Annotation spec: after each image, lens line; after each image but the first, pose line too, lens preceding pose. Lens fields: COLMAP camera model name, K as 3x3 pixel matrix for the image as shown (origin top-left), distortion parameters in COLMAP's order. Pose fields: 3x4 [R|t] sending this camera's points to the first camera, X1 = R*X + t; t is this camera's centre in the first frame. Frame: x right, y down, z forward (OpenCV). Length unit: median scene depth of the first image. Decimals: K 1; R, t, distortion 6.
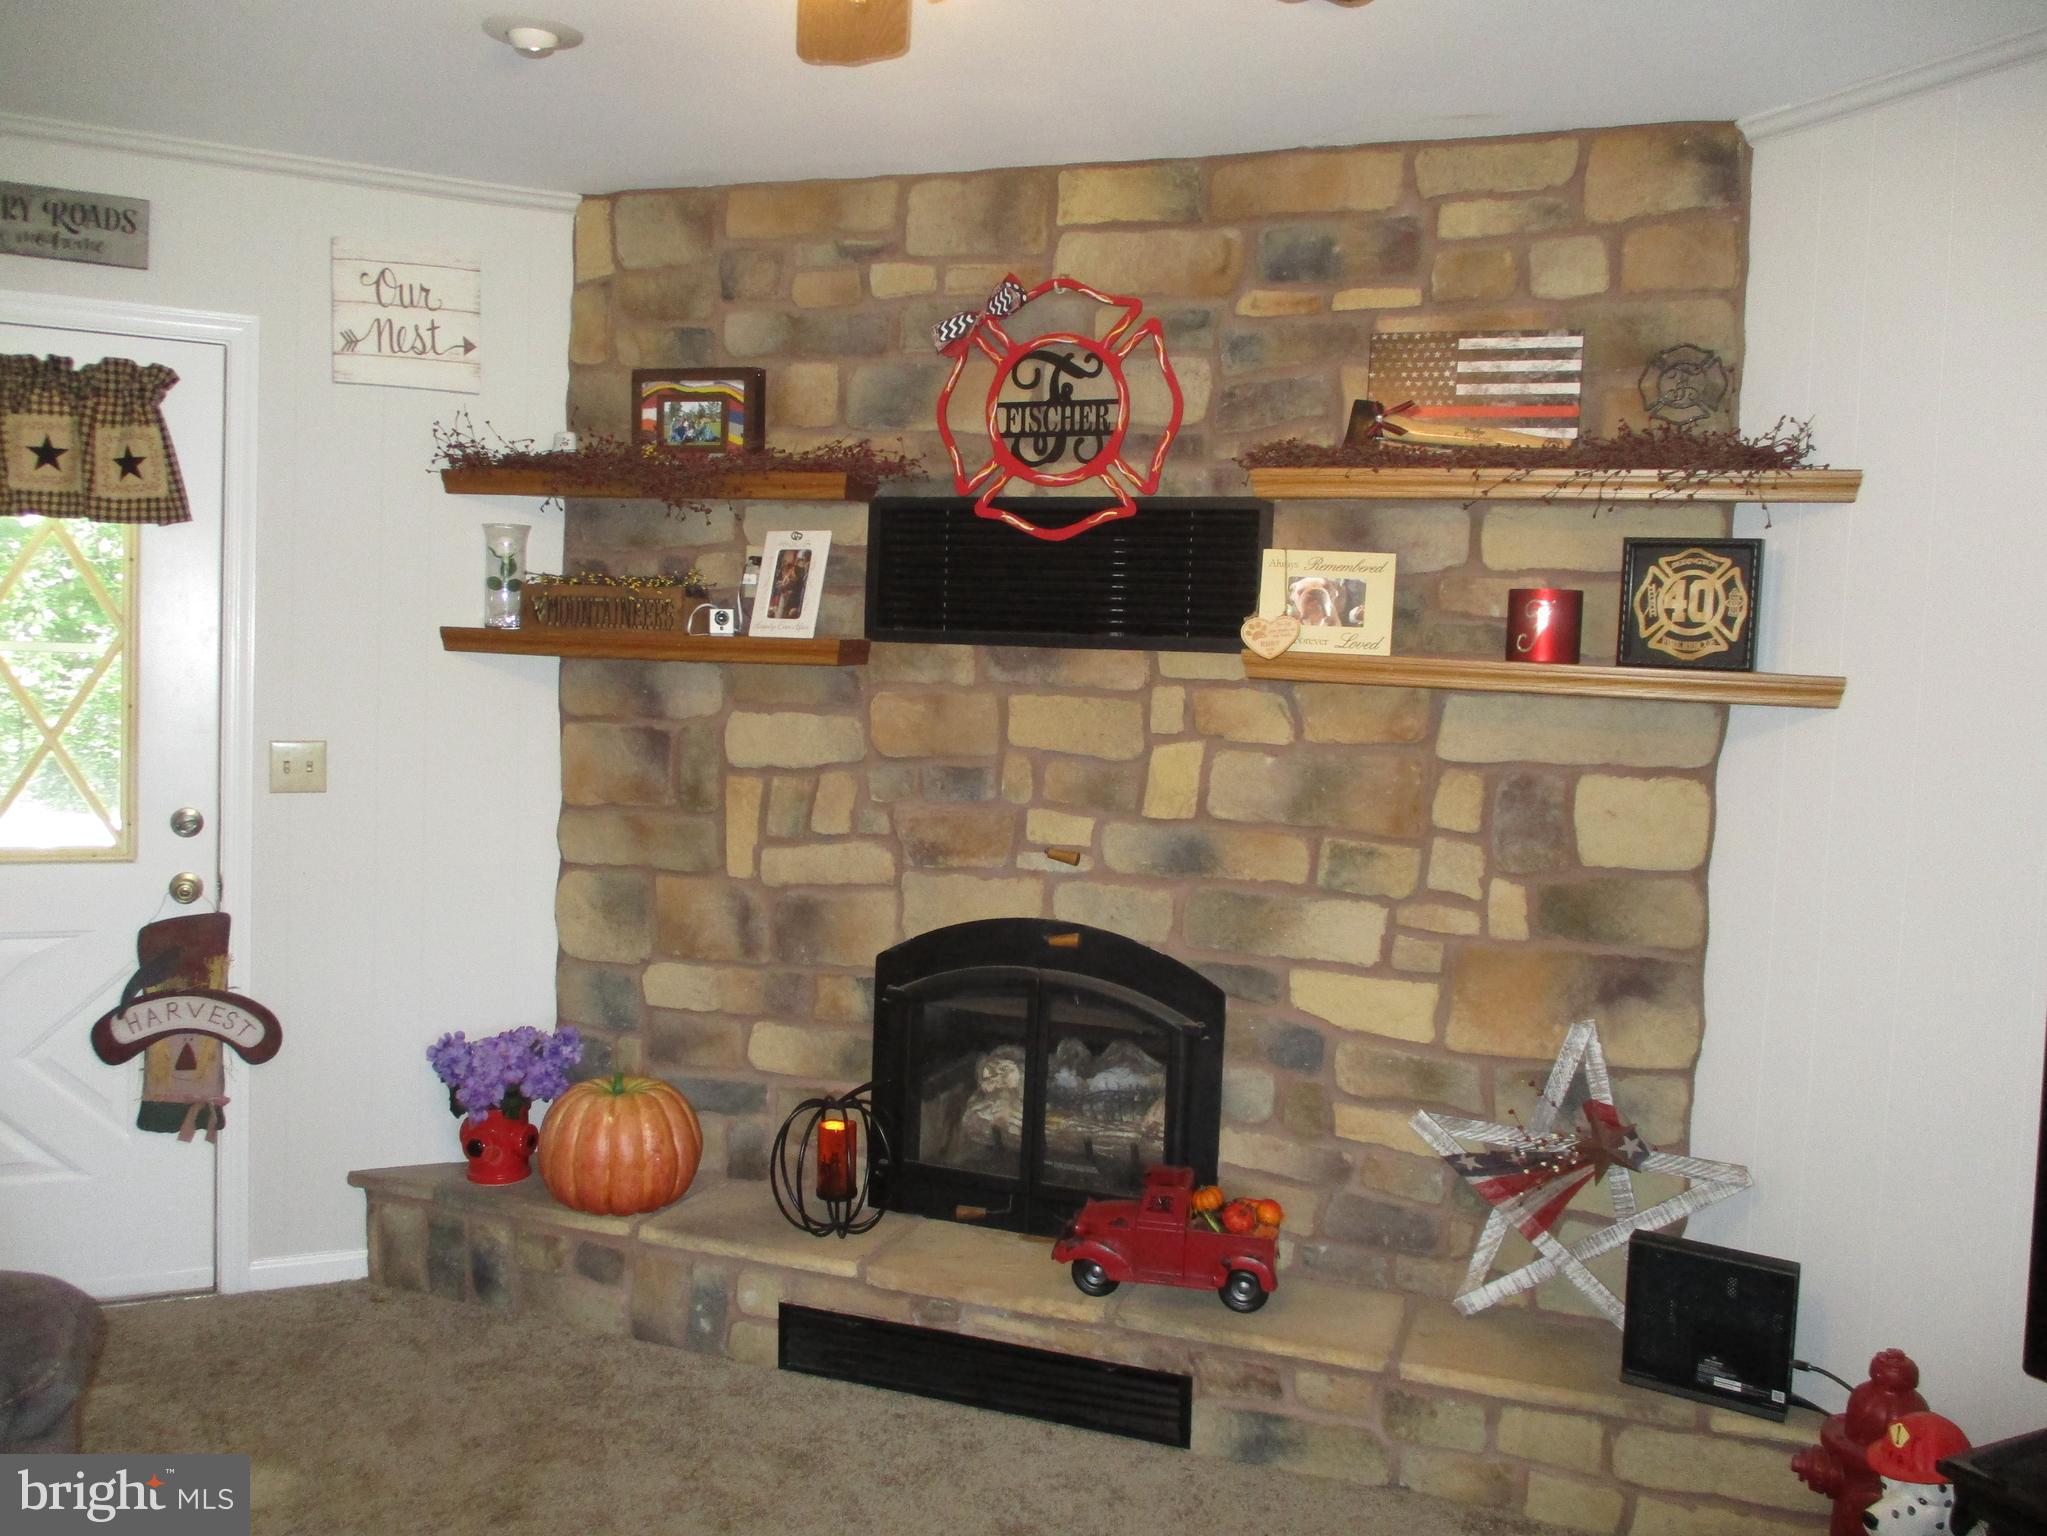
lens RADIAL K [[1707.0, 0, 1019.8], [0, 1707.0, 766.1], [0, 0, 1]] dist [-0.028987, 0.010366]
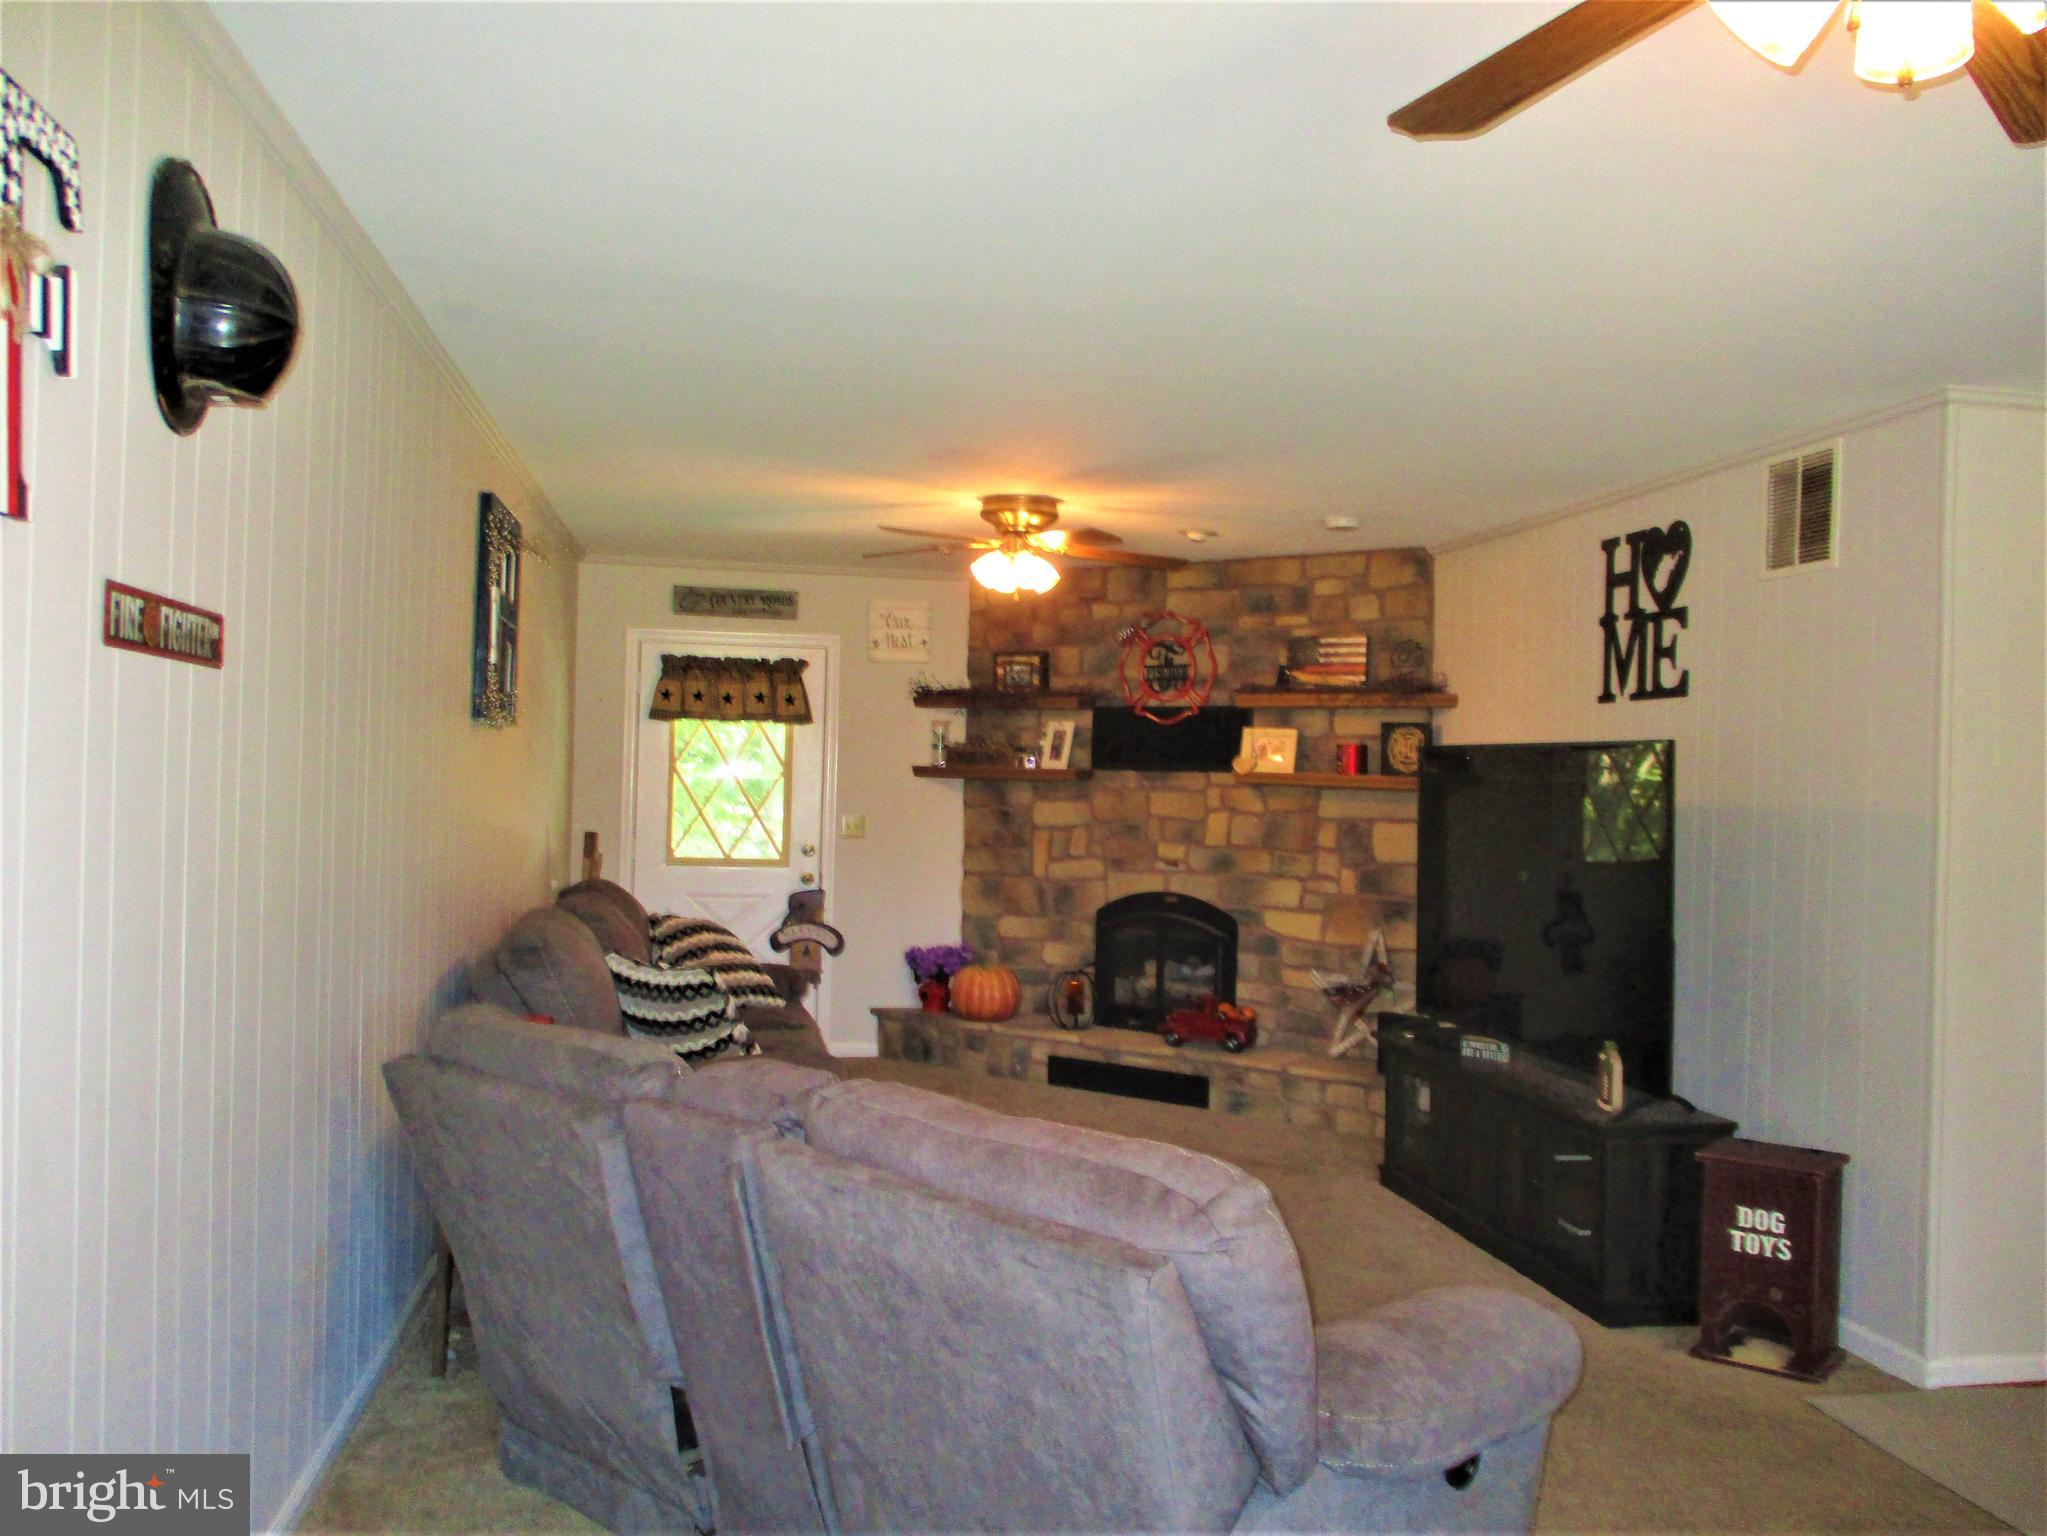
lens RADIAL K [[1707.0, 0, 1019.8], [0, 1707.0, 766.1], [0, 0, 1]] dist [-0.028987, 0.010366]
pose [[0.964199, -0.014242, -0.264798, 0.436059], [-0.005631, 0.997232, -0.074140, 0.094410], [0.265121, 0.072977, 0.961450, -1.252081]]
